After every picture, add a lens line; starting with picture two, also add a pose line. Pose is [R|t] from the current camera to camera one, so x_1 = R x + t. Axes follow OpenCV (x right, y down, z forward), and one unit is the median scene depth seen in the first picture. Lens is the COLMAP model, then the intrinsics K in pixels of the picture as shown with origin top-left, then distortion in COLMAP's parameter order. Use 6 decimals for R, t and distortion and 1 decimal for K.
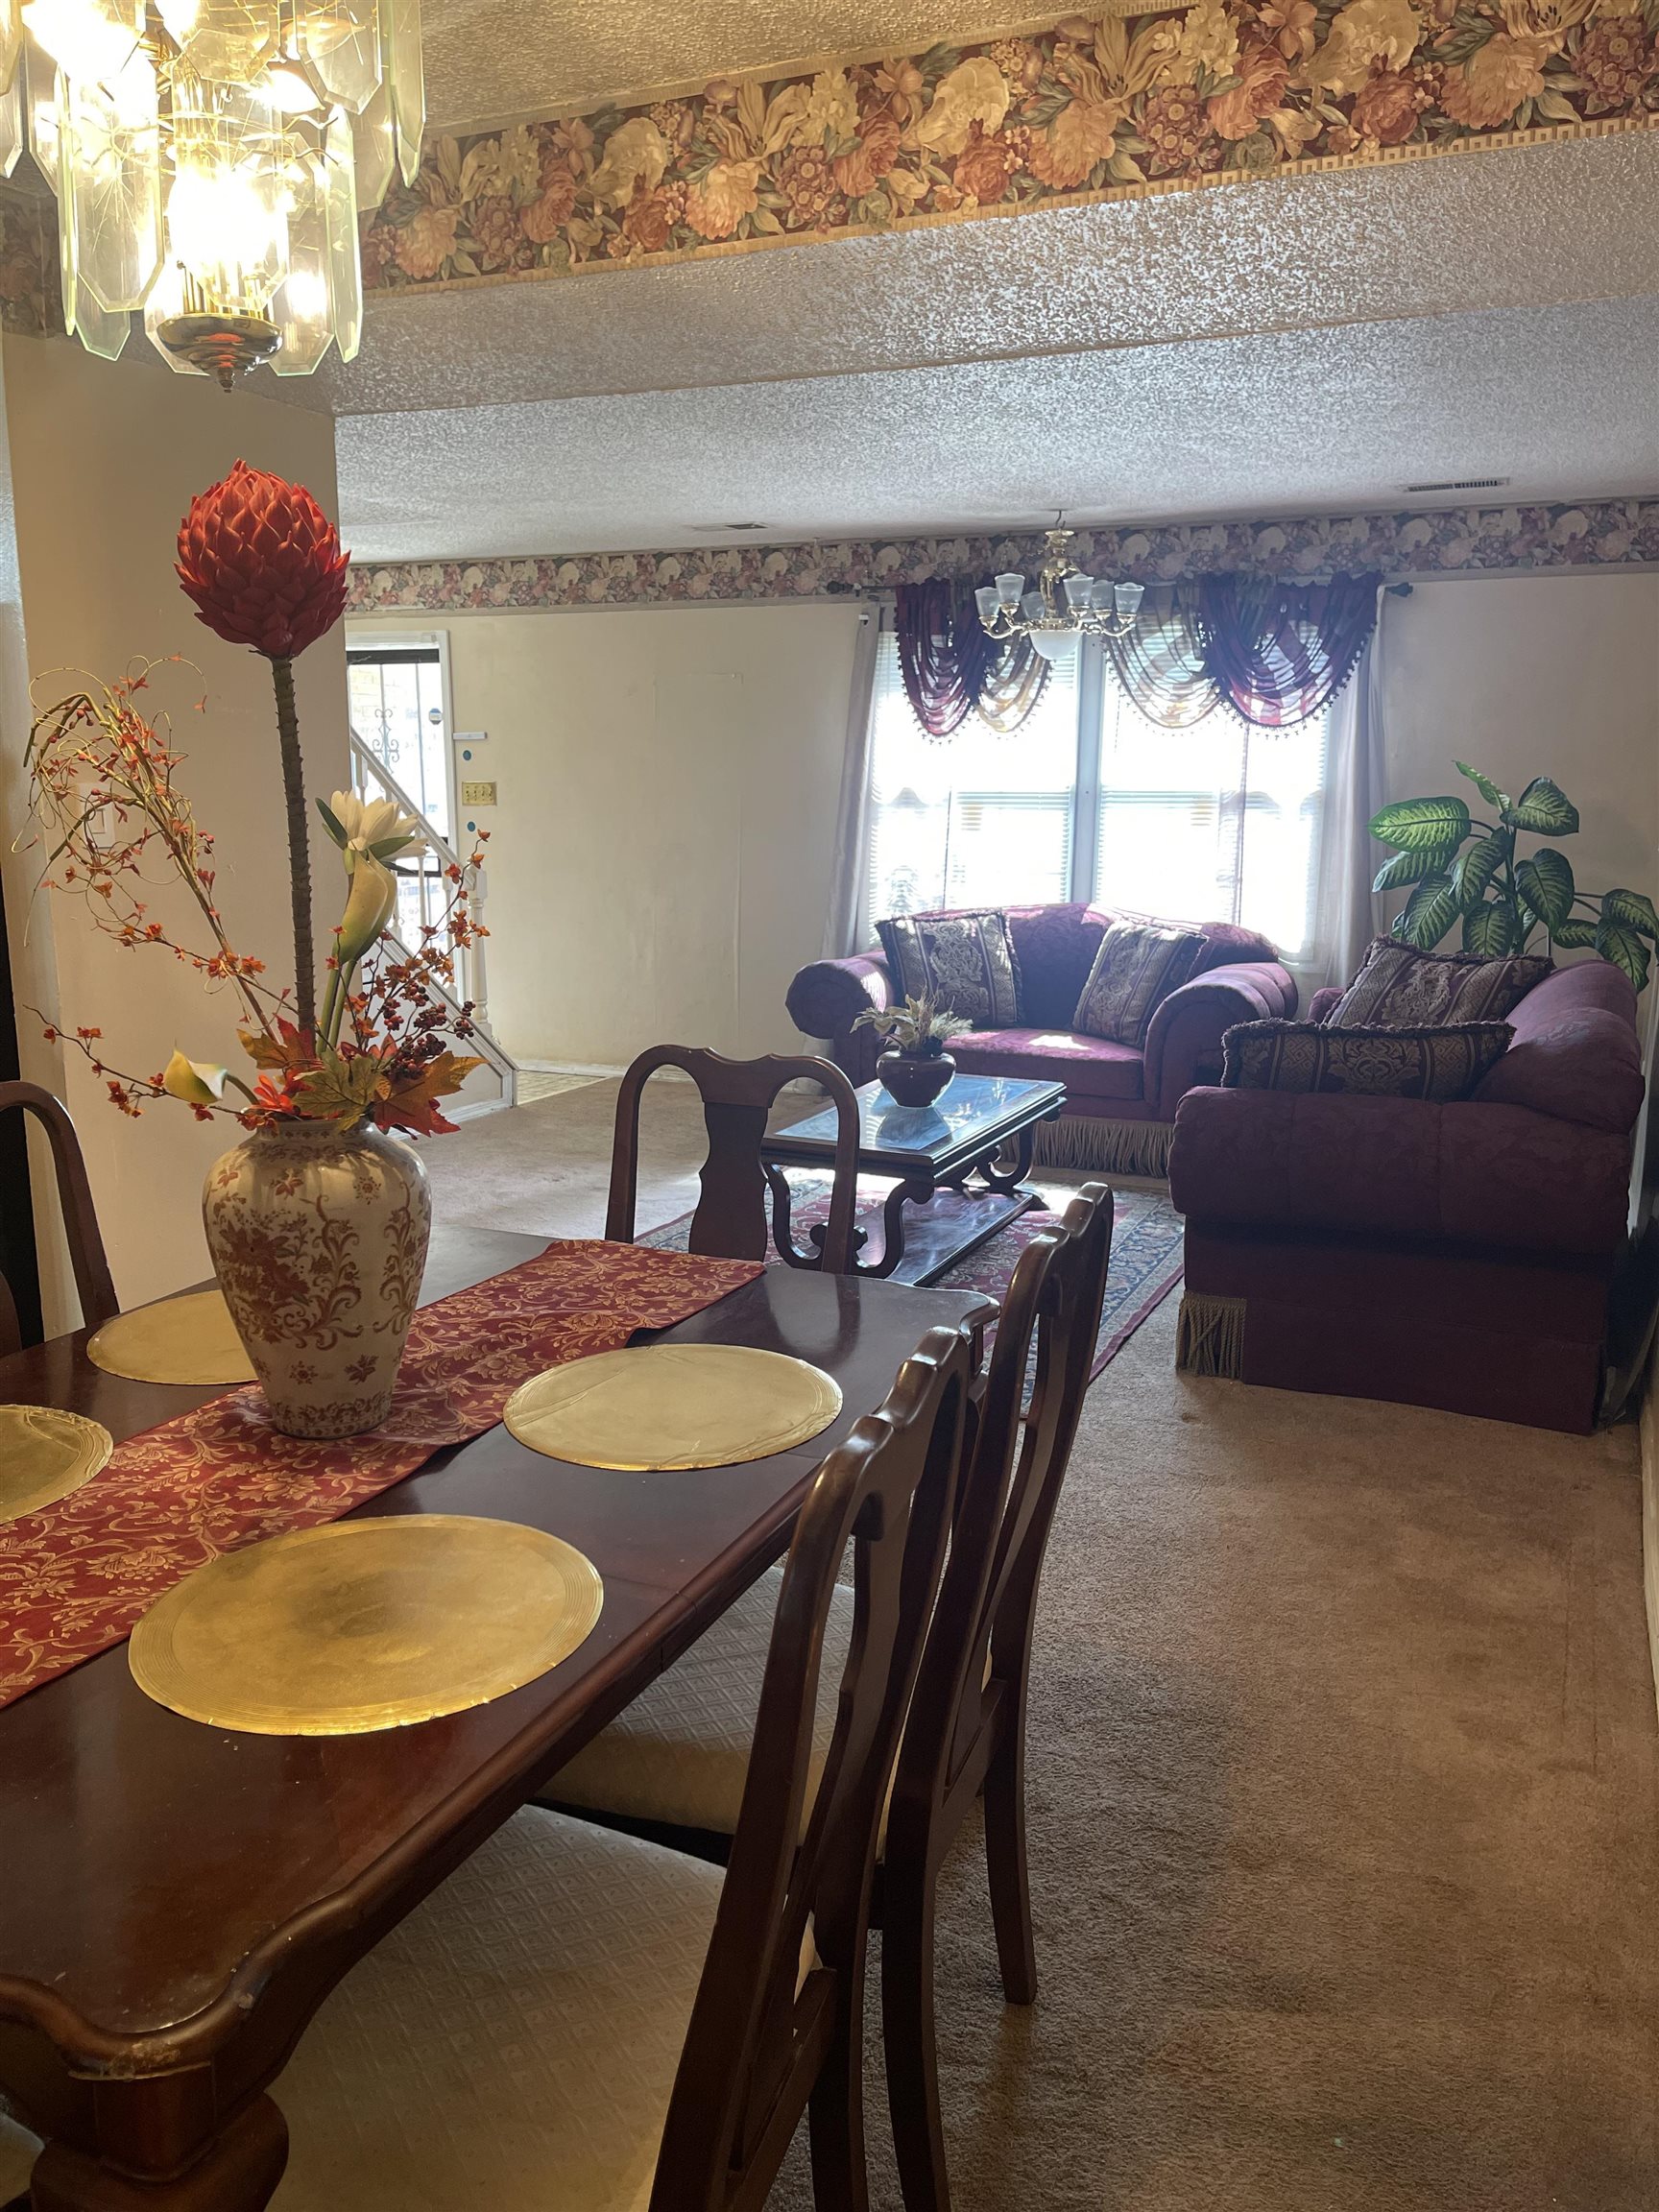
lens RADIAL K [[1665.1, 0, 856.3], [0, 1665.1, 1153.5], [0, 0, 1]] dist [0.042140, -0.064323]
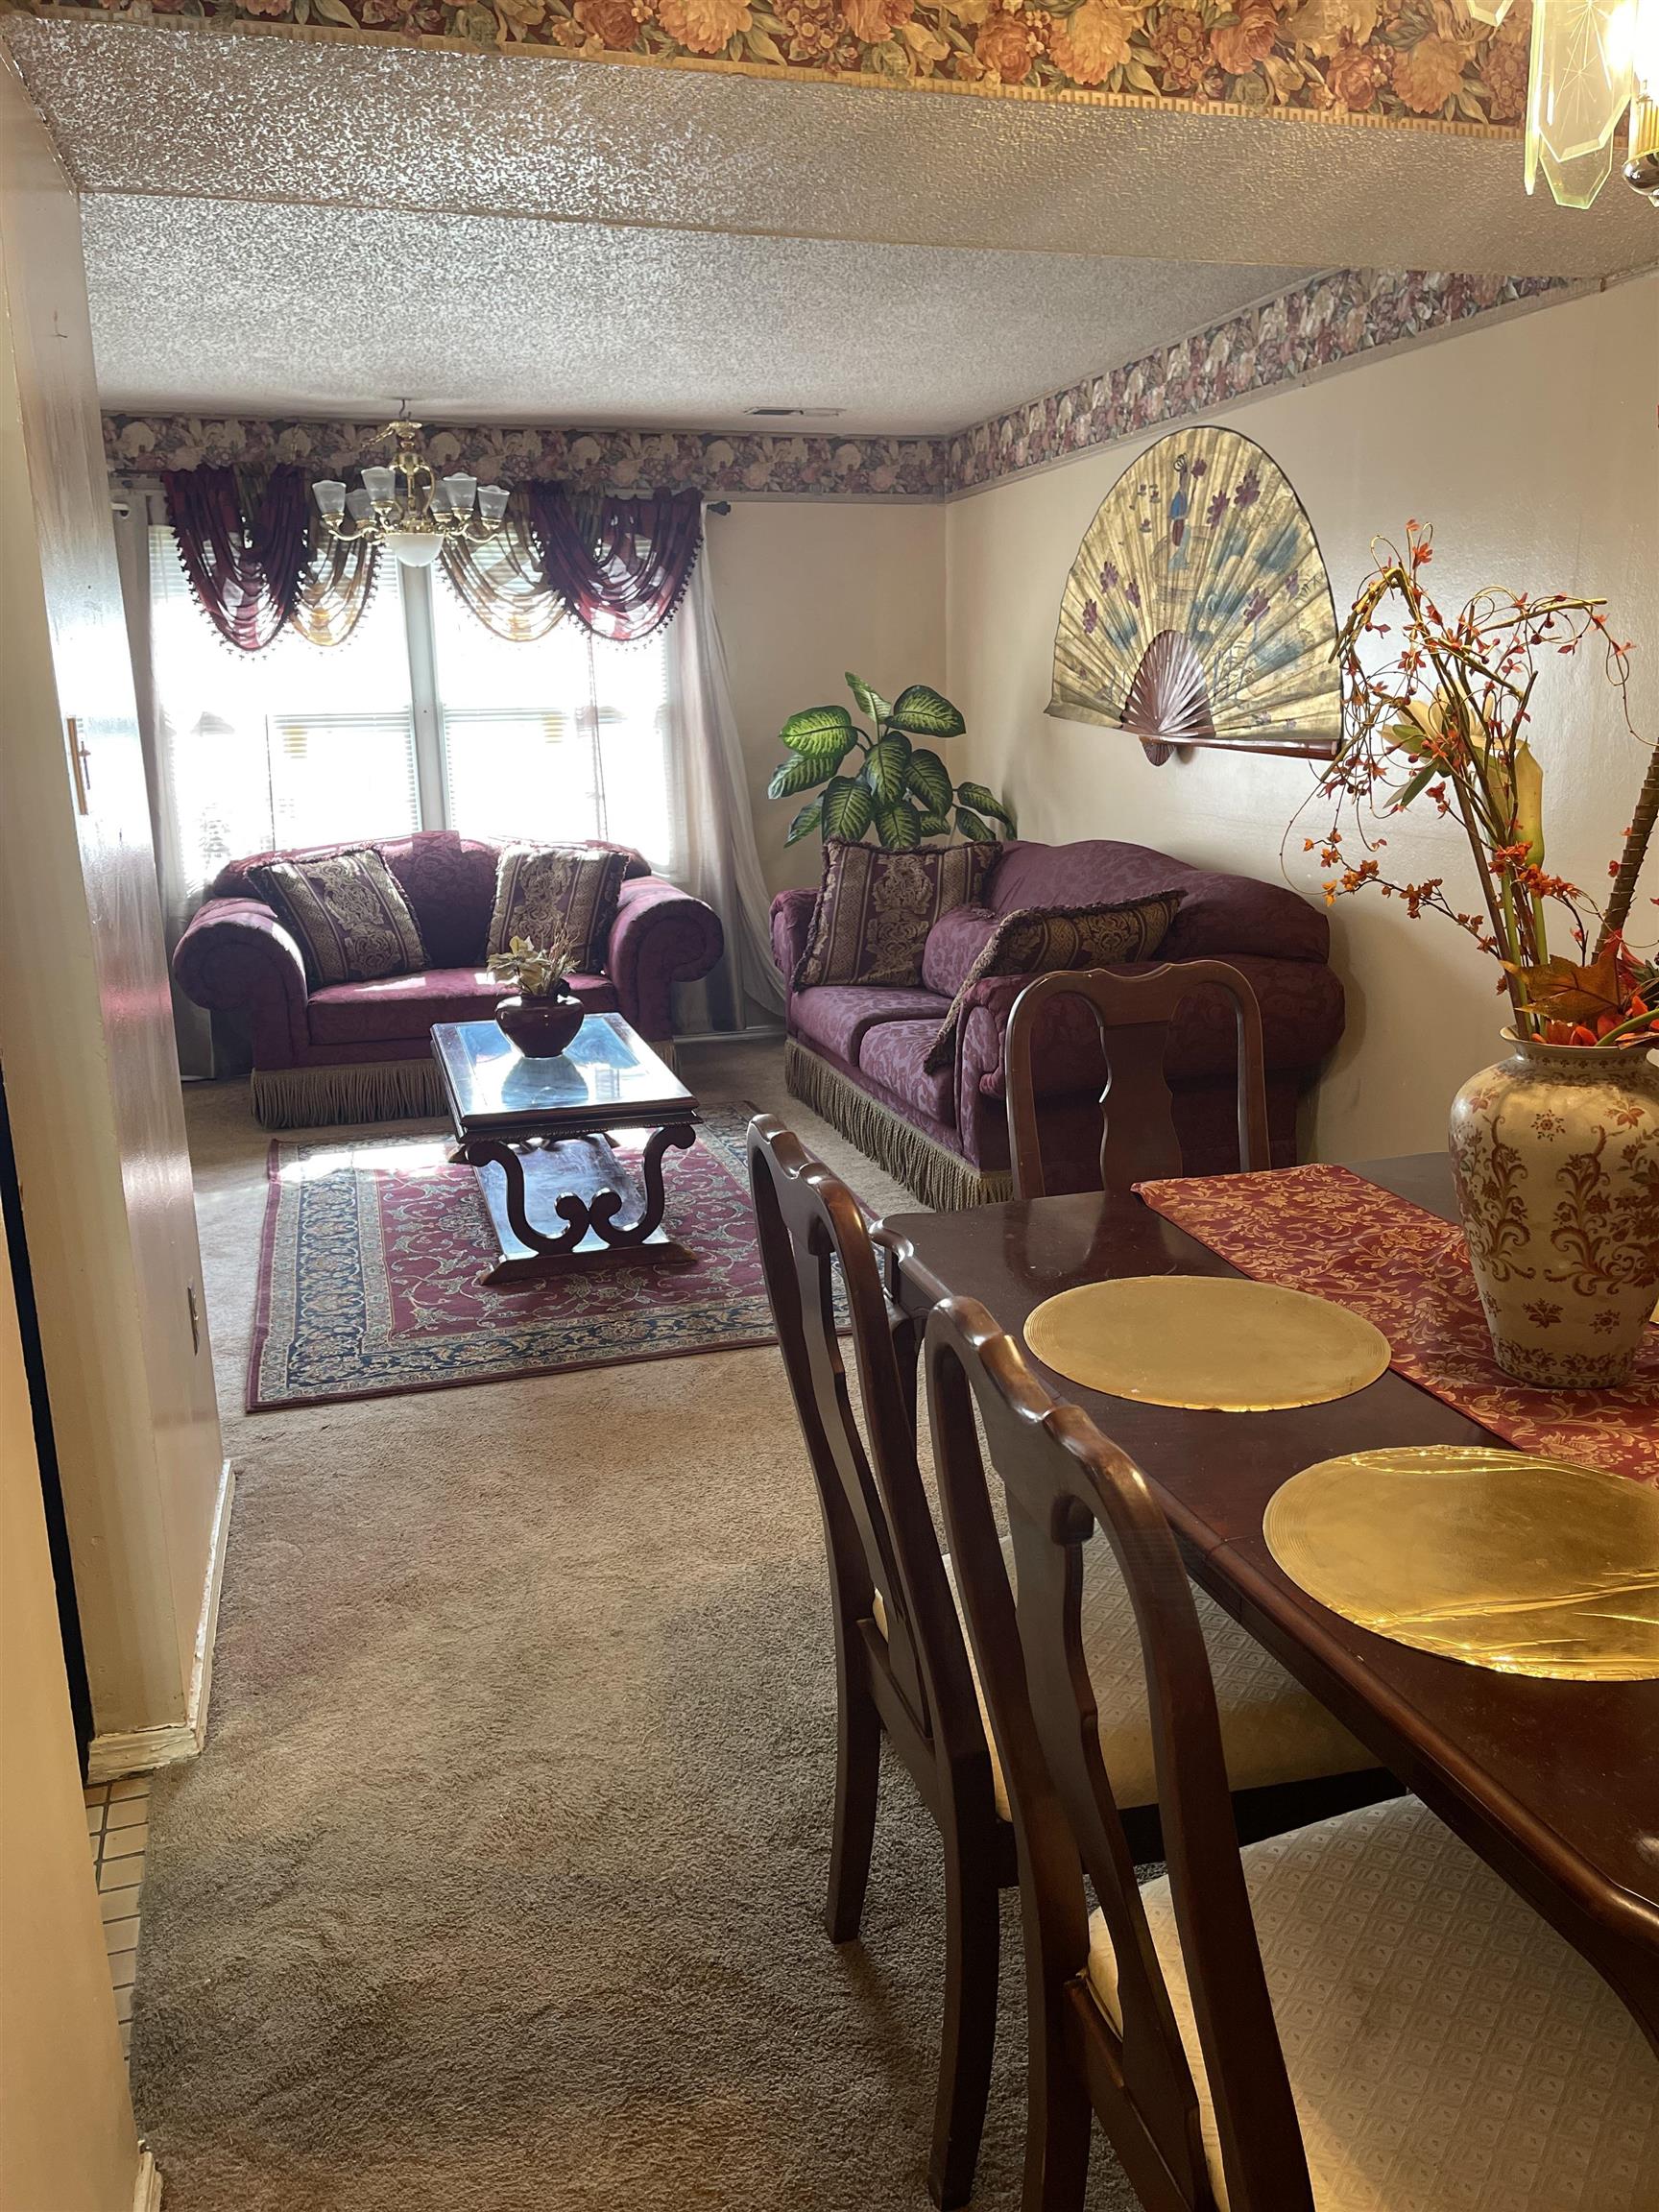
lens RADIAL K [[1665.1, 0, 846.5], [0, 1665.1, 1114.7], [0, 0, 1]] dist [0.042140, -0.064323]
pose [[0.756146, -0.177746, 0.629802, -0.676135], [0.165174, 0.983084, 0.079142, -0.068934], [-0.633215, 0.044184, 0.772714, 0.321600]]
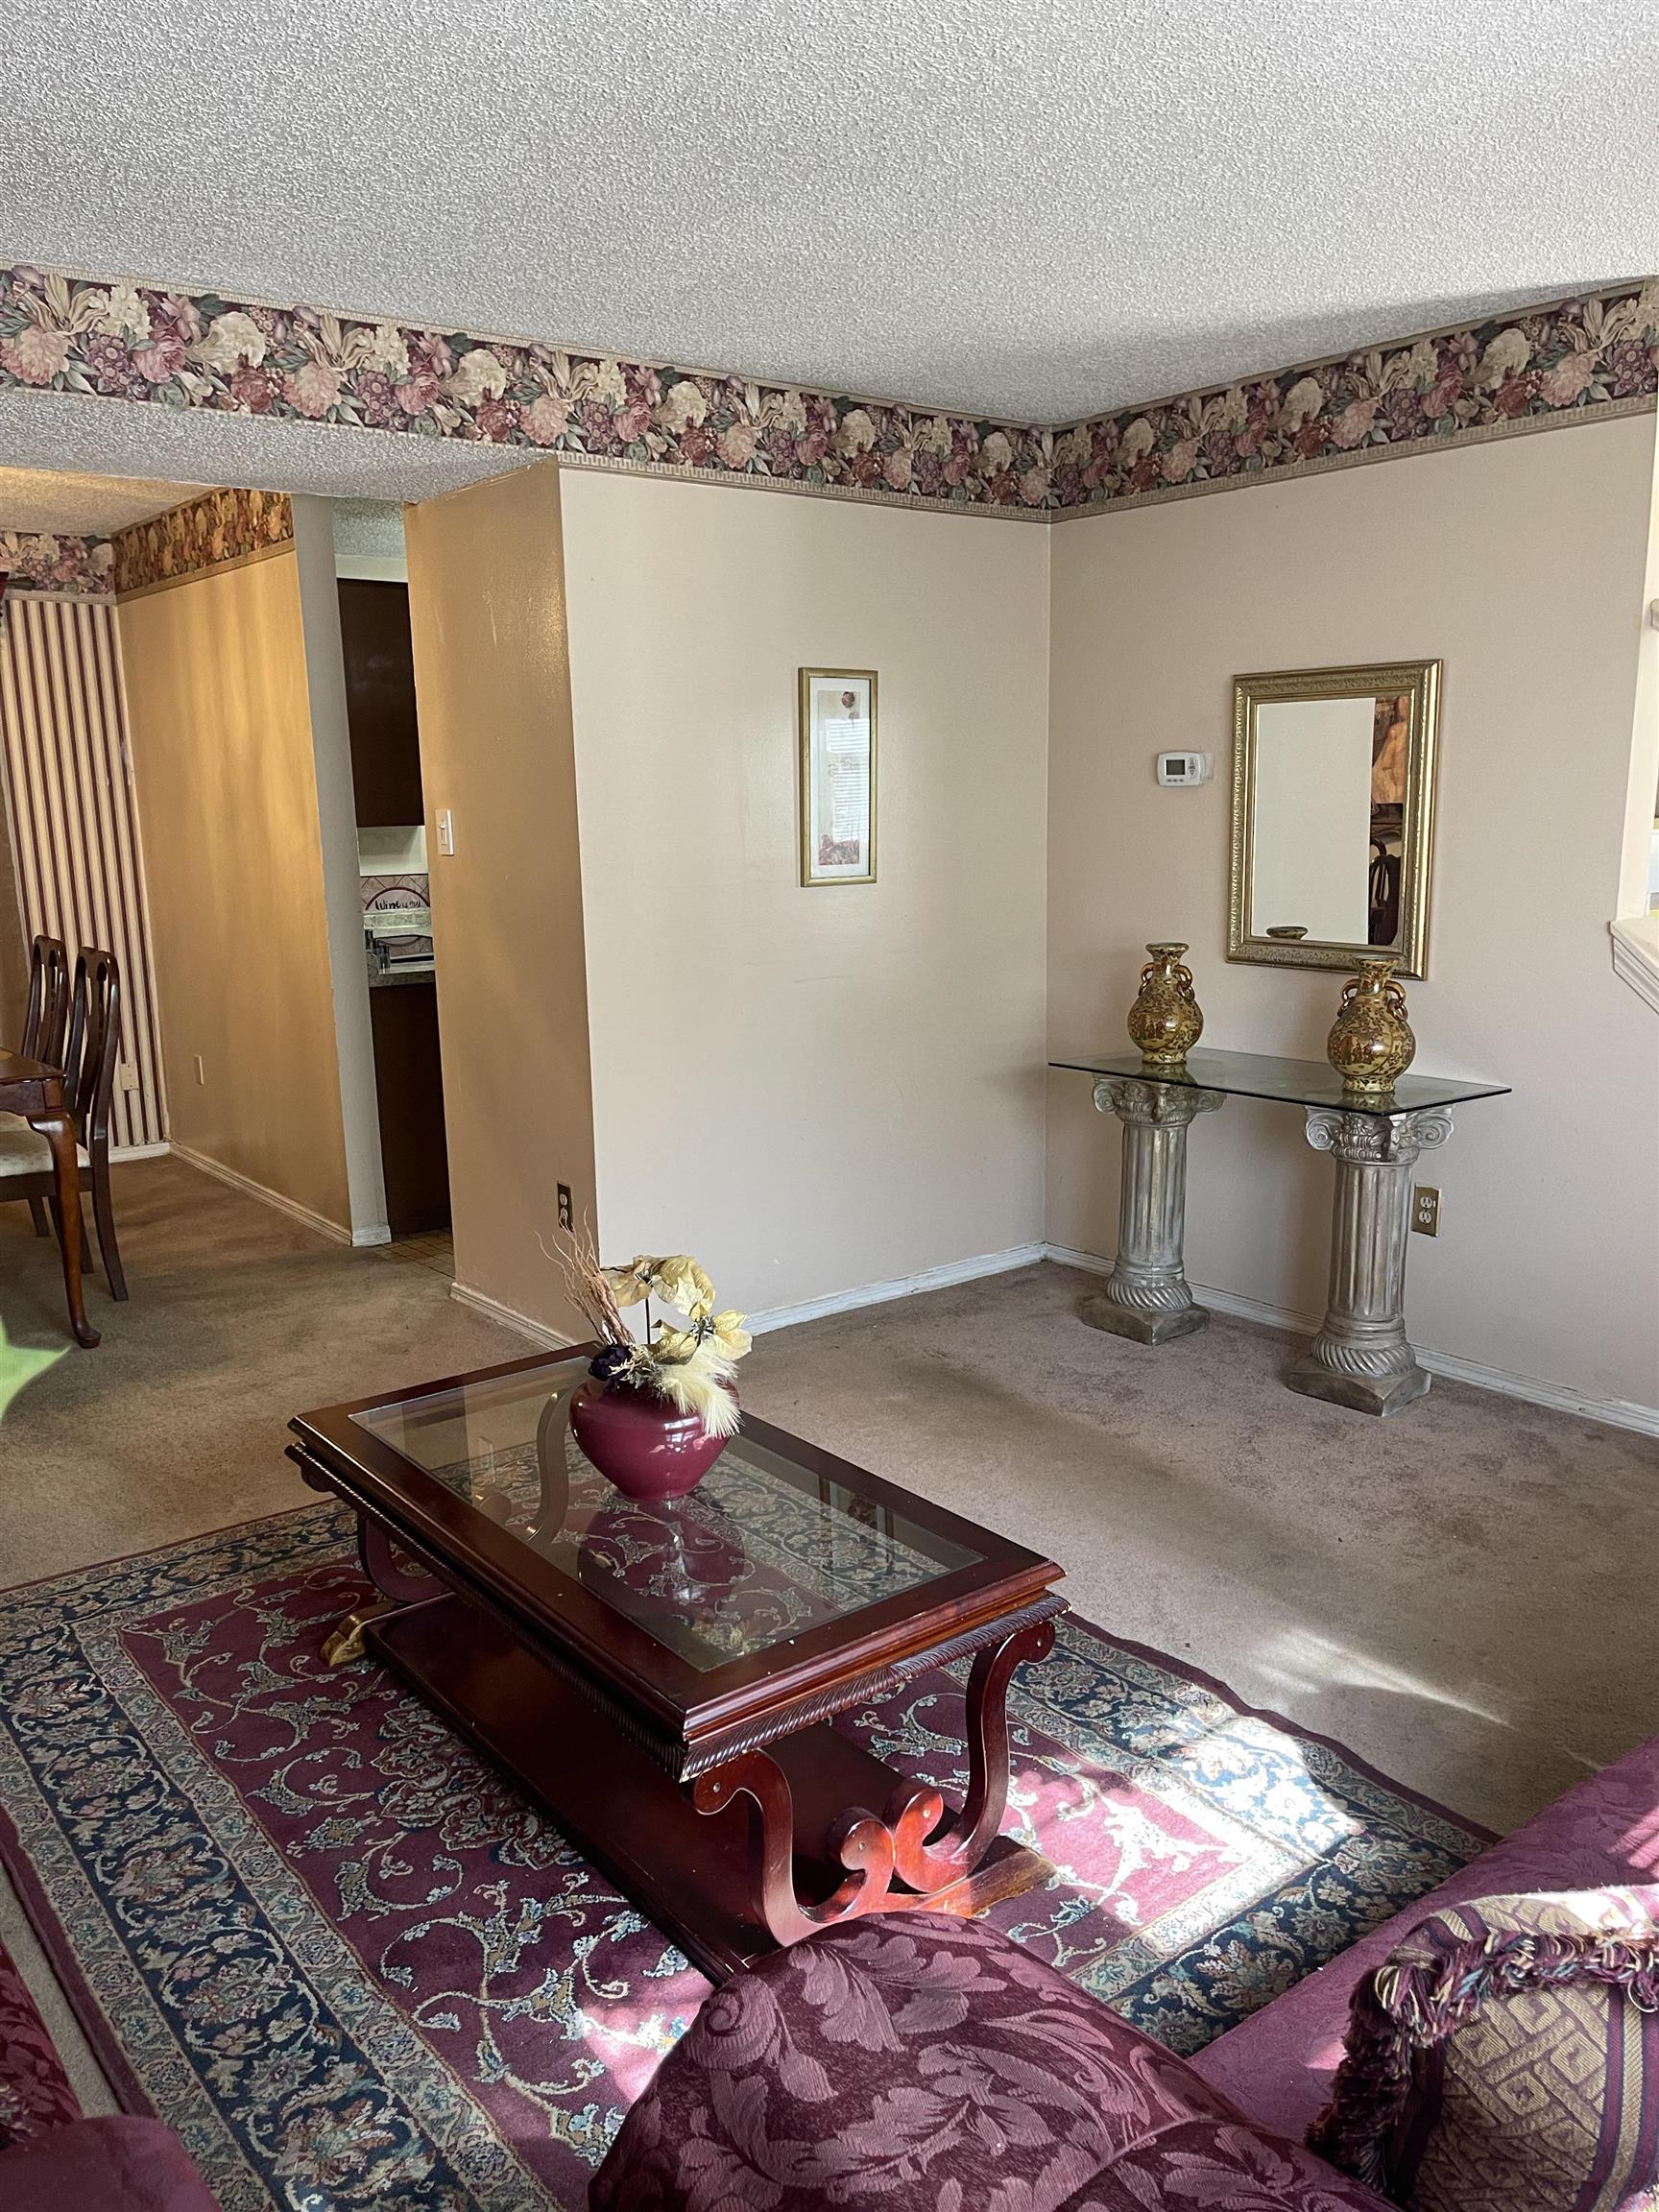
lens RADIAL K [[1666.7, 0, 815.9], [0, 1666.7, 1142.9], [0, 0, 1]] dist [0.089739, -0.114448]
pose [[-0.474298, 0.182551, -0.861230, 0.663808], [-0.182152, 0.936748, 0.298873, -0.443700], [0.861314, 0.298629, -0.411046, 1.958654]]
